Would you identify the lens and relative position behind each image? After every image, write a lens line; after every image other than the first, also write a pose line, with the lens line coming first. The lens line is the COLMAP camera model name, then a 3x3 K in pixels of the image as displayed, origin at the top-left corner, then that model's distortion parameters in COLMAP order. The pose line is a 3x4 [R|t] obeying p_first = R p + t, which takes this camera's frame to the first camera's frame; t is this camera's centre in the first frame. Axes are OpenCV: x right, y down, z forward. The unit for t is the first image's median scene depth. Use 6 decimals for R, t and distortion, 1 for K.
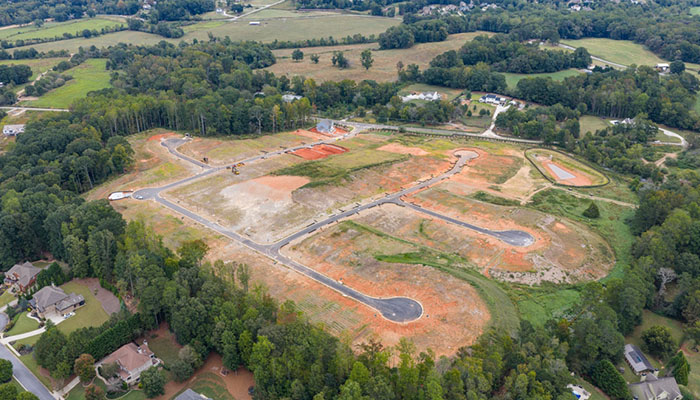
lens RADIAL K [[610.9, 0, 356.3], [0, 610.9, 201.3], [0, 0, 1]] dist [0.002257, -0.012506]
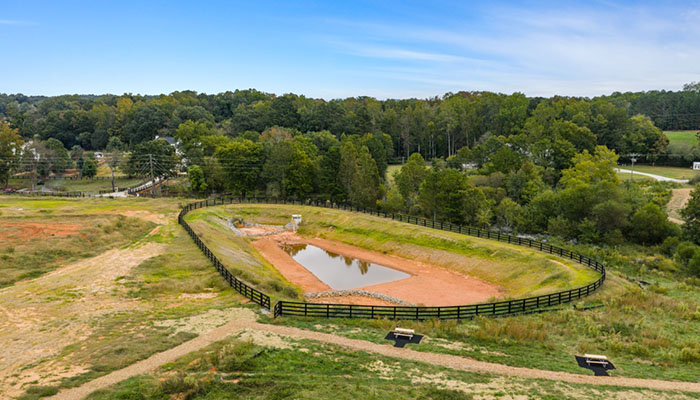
lens RADIAL K [[610.9, 0, 356.3], [0, 610.9, 201.3], [0, 0, 1]] dist [0.002257, -0.012506]
pose [[0.946439, -0.071970, 0.314758, 0.294594], [0.160634, 0.950593, -0.265650, -0.014077], [-0.280088, 0.301983, 0.911239, 0.857135]]
